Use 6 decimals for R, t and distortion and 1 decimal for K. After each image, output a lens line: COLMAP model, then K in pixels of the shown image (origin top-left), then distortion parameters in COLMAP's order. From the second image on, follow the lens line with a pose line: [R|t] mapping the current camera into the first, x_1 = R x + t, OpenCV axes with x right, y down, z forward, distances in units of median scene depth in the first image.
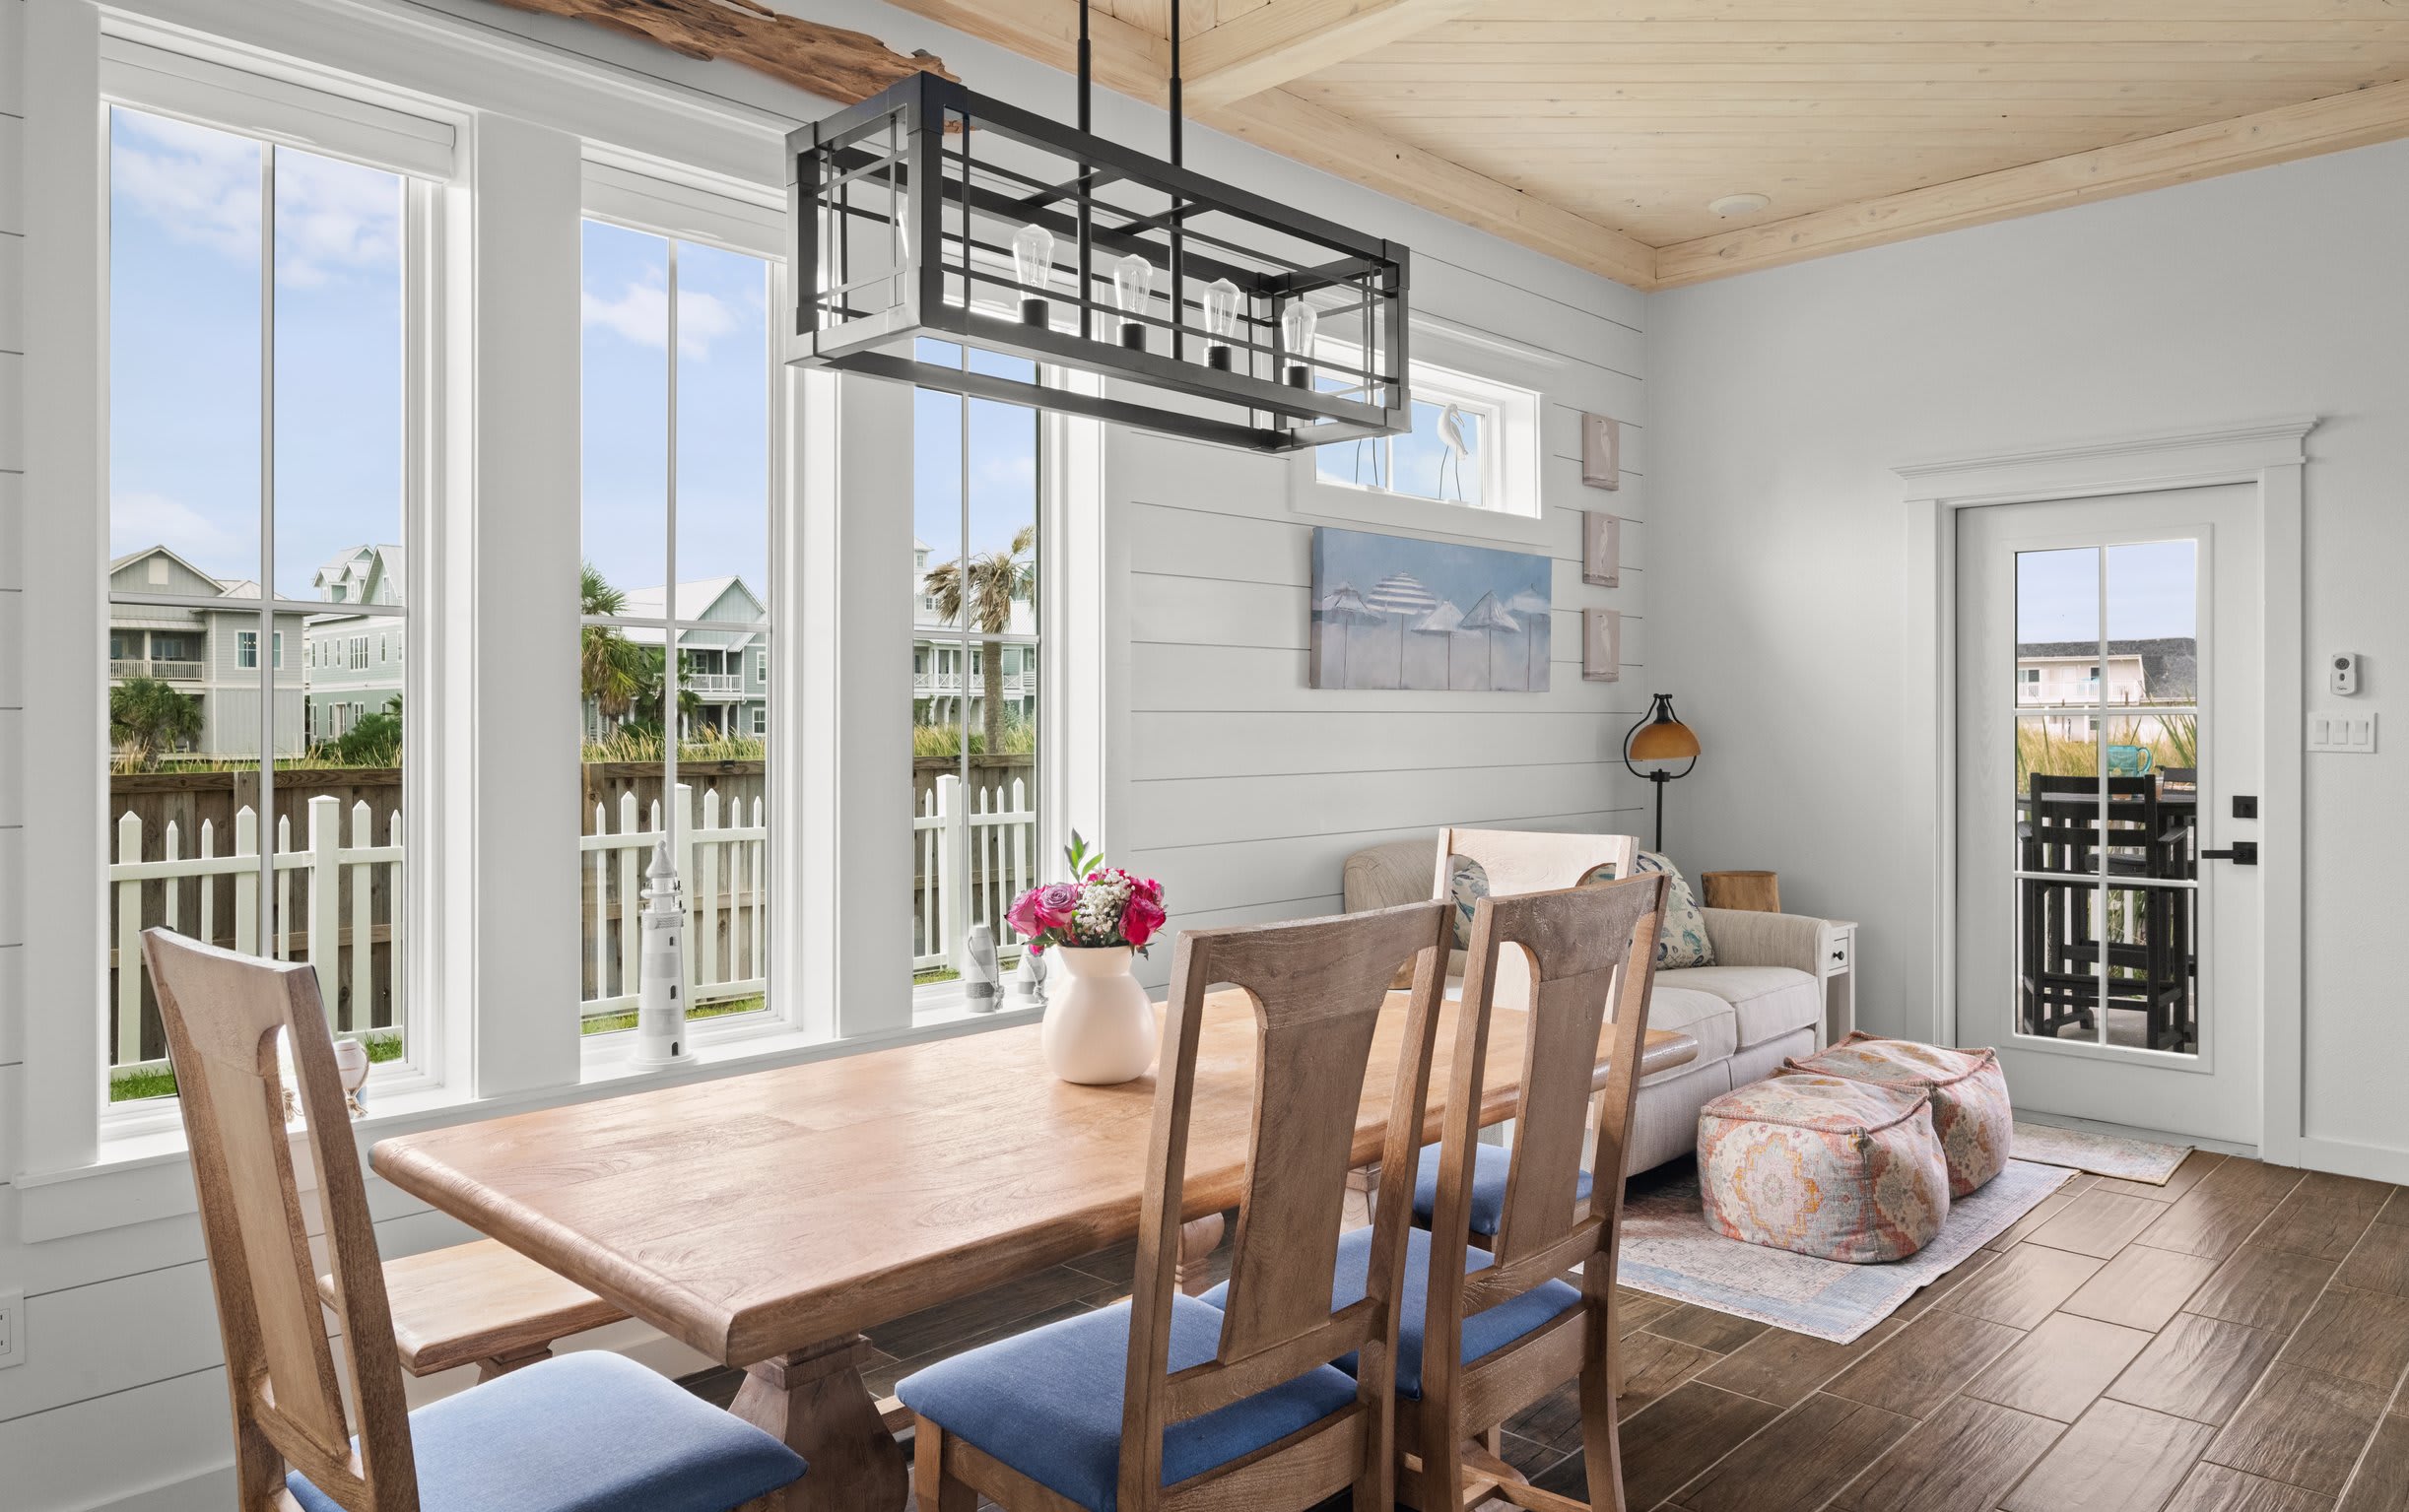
lens RADIAL K [[1588.3, 0, 1201.6], [0, 1588.3, 724.0], [0, 0, 1]] dist [0.002155, -0.001337]
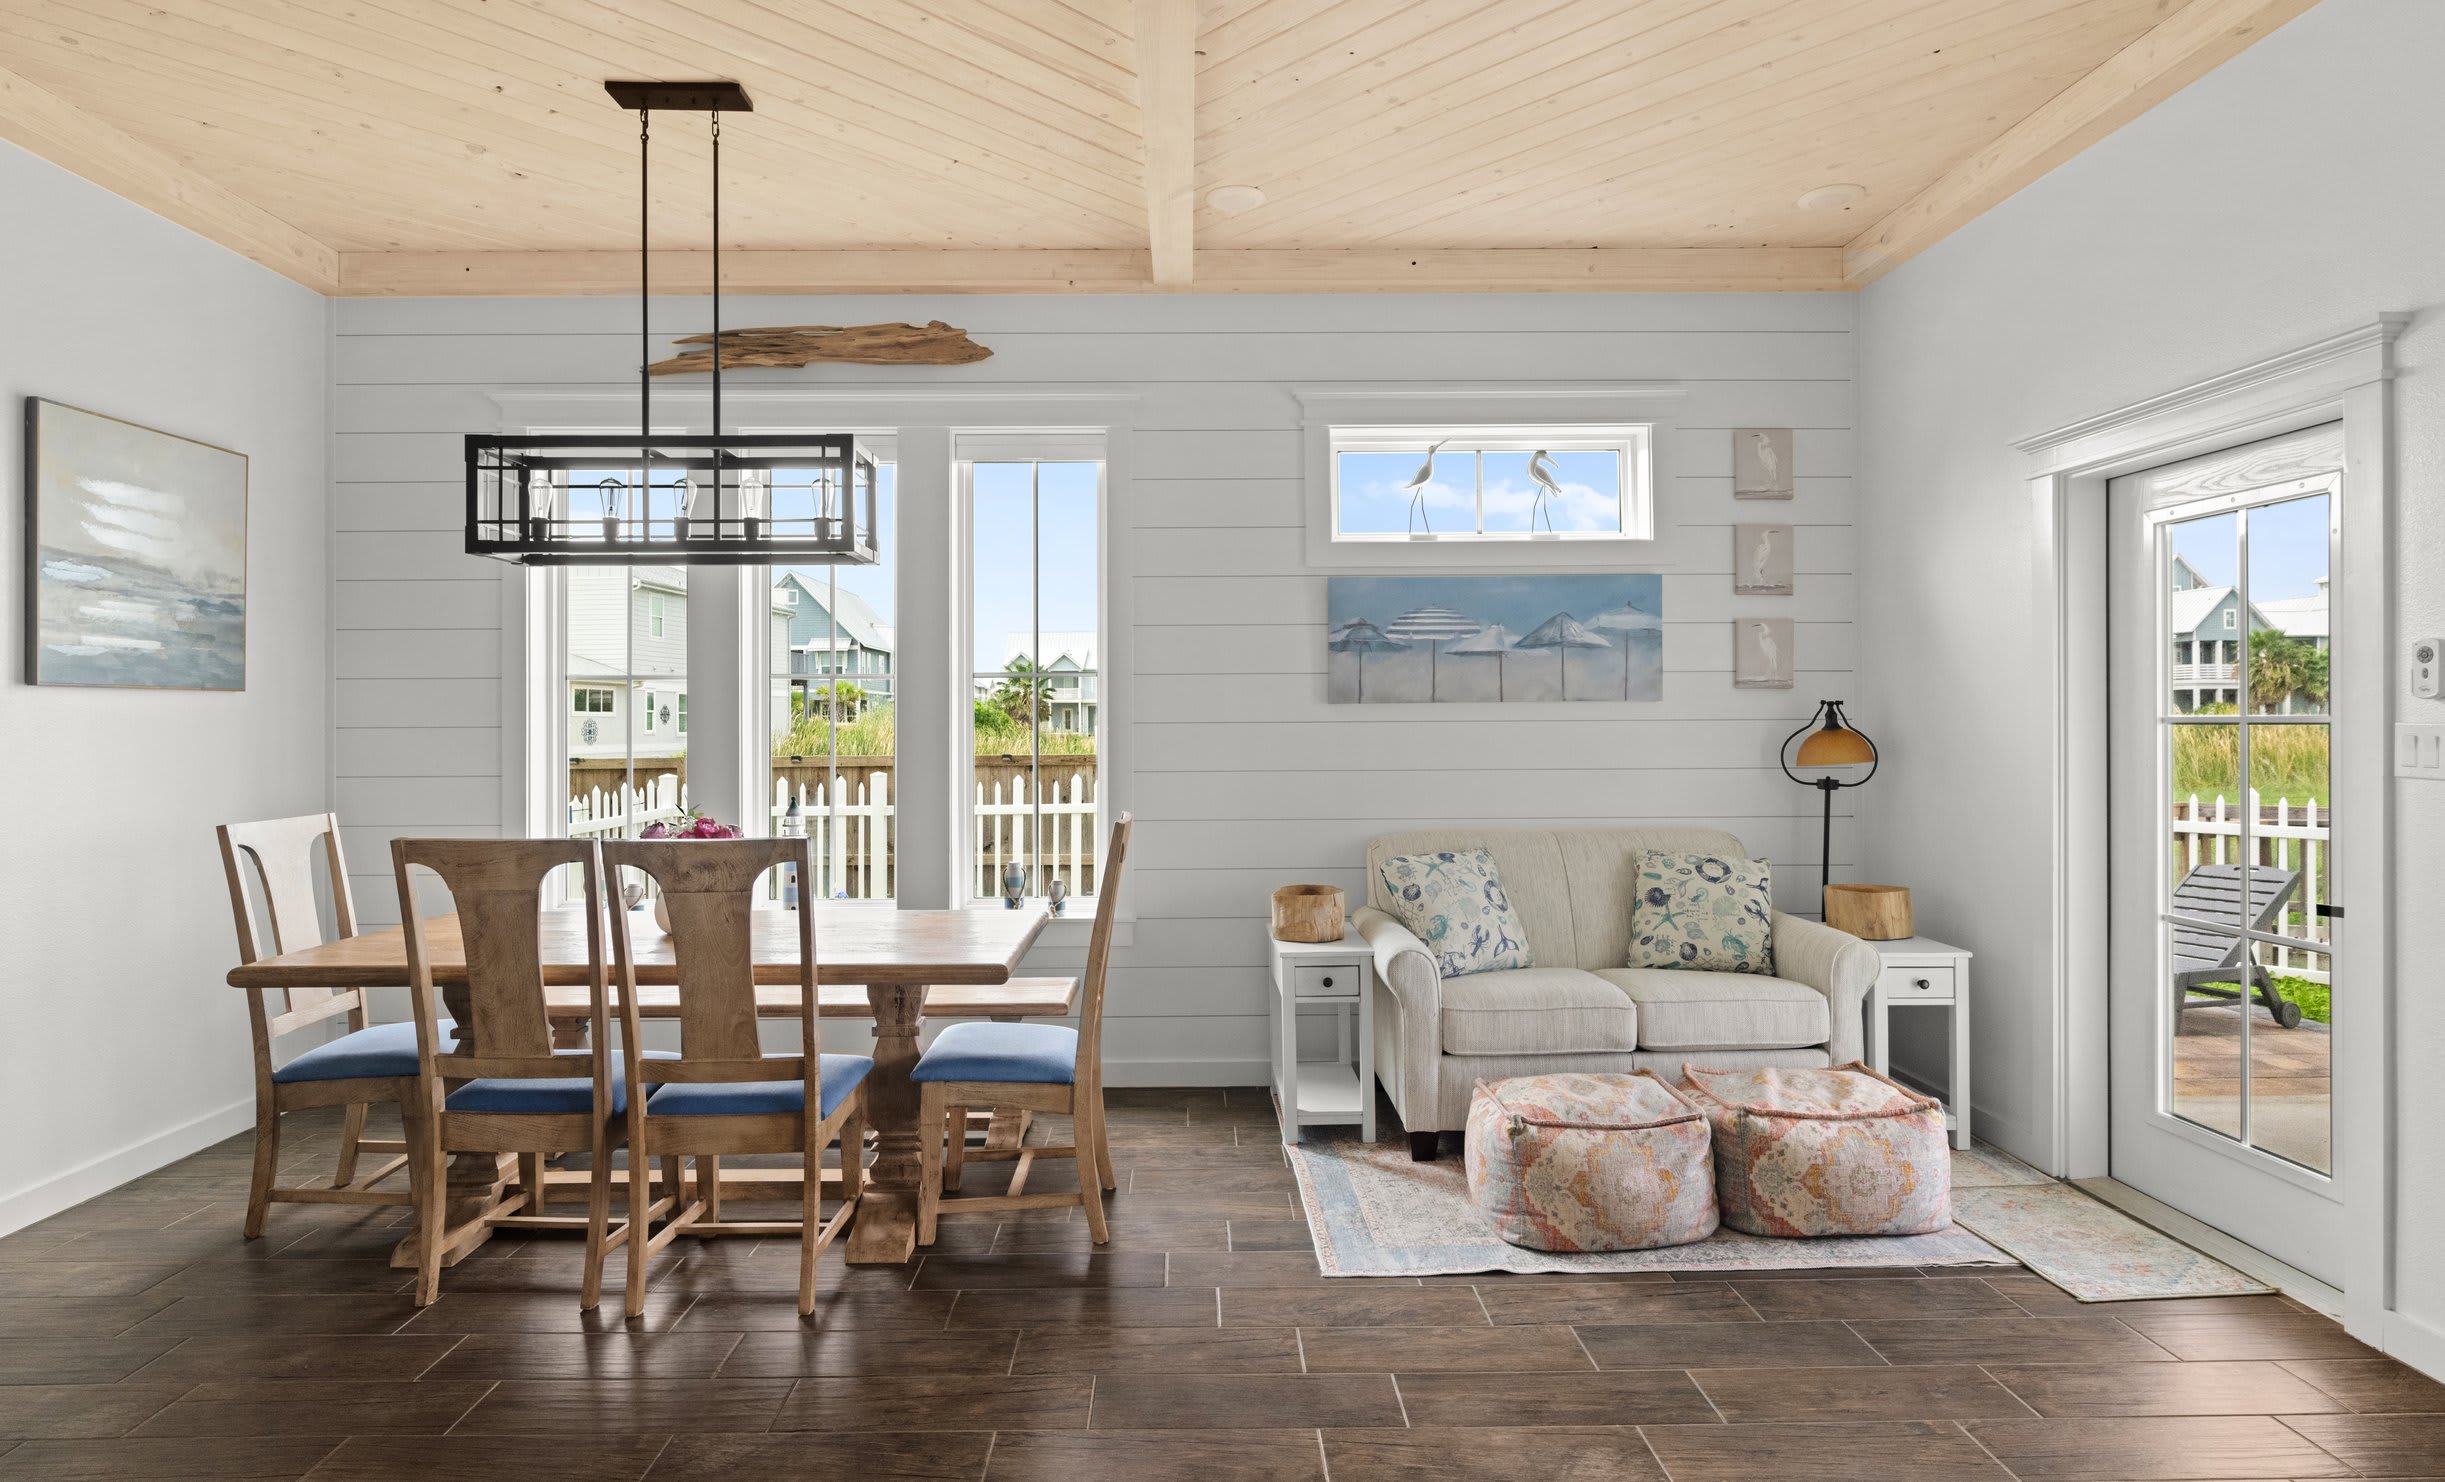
lens RADIAL K [[1288.7, 0, 1203.5], [0, 1288.7, 711.0], [0, 0, 1]] dist [0.002966, -0.001364]
pose [[0.701038, -0.005850, -0.713100, 0.654426], [0.002040, 0.999979, -0.006198, -0.008940], [0.713121, 0.002890, 0.701035, 0.181235]]
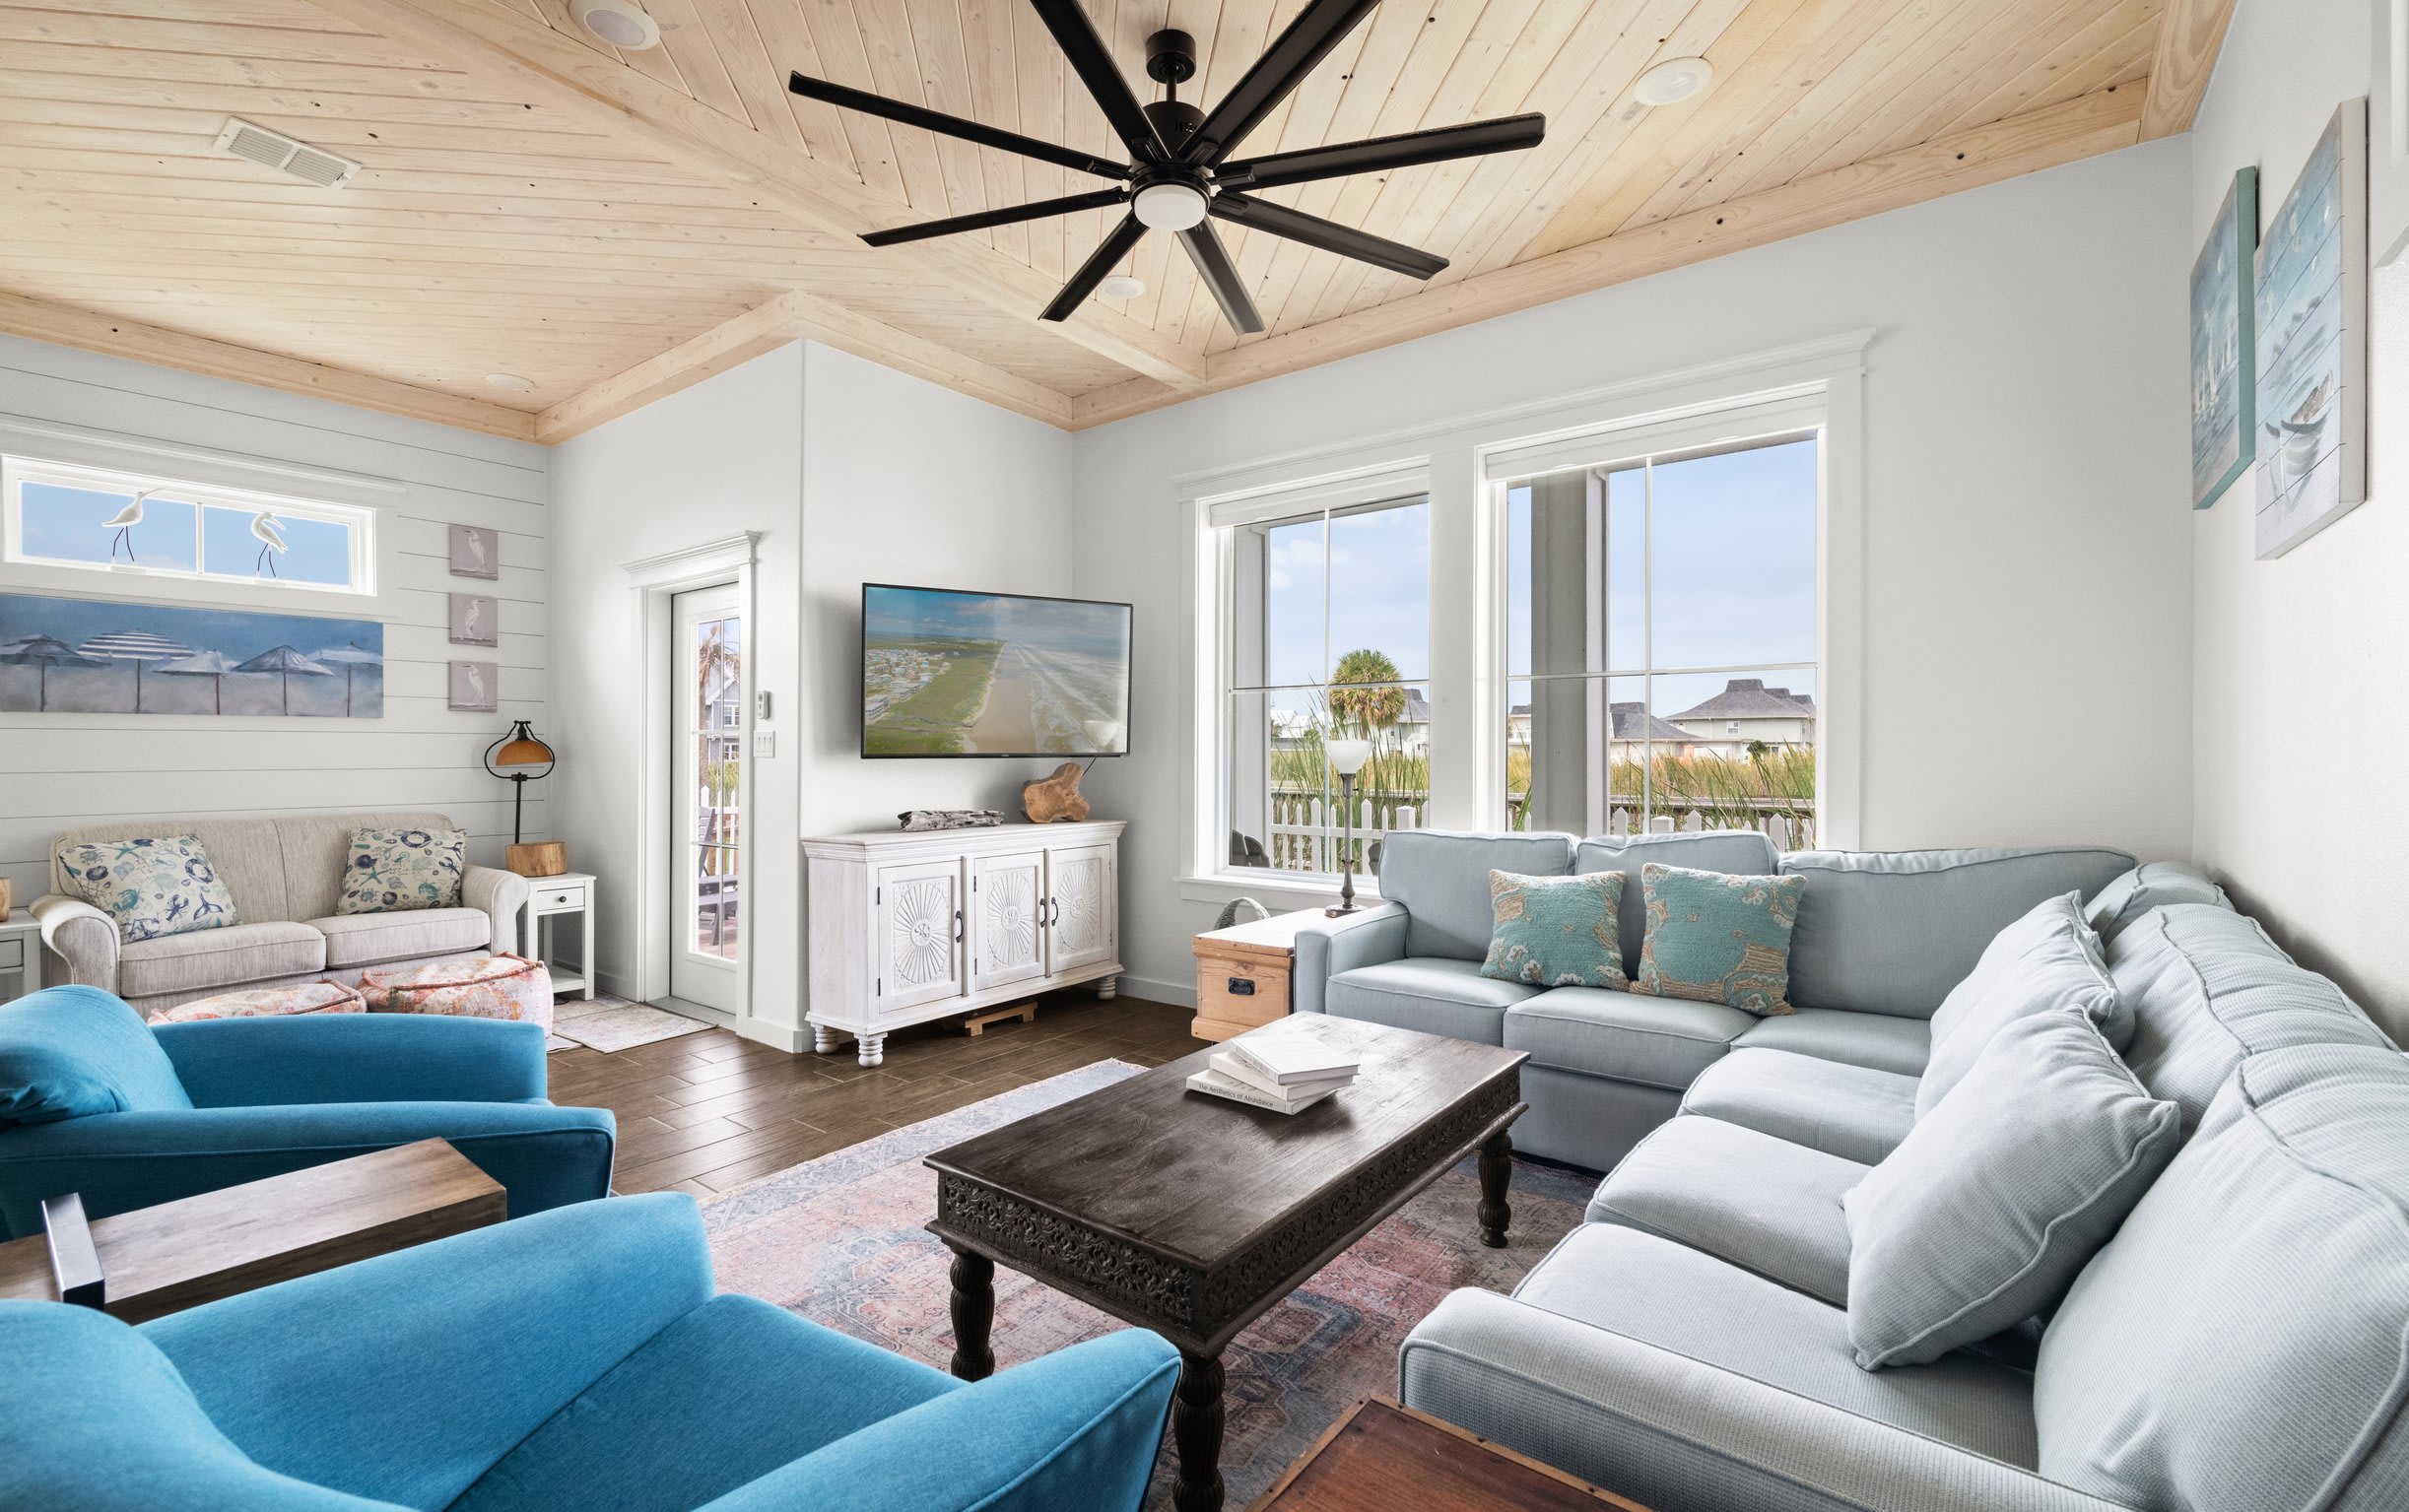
lens RADIAL K [[1022.2, 0, 1204.5], [0, 1022.2, 756.0], [0, 0, 1]] dist [-0.002449, 0.000124]
pose [[0.993848, 0.001251, 0.110748, 0.897740], [-0.001335, 0.999999, 0.000684, 0.013217], [-0.110747, -0.000828, 0.993848, 0.005711]]
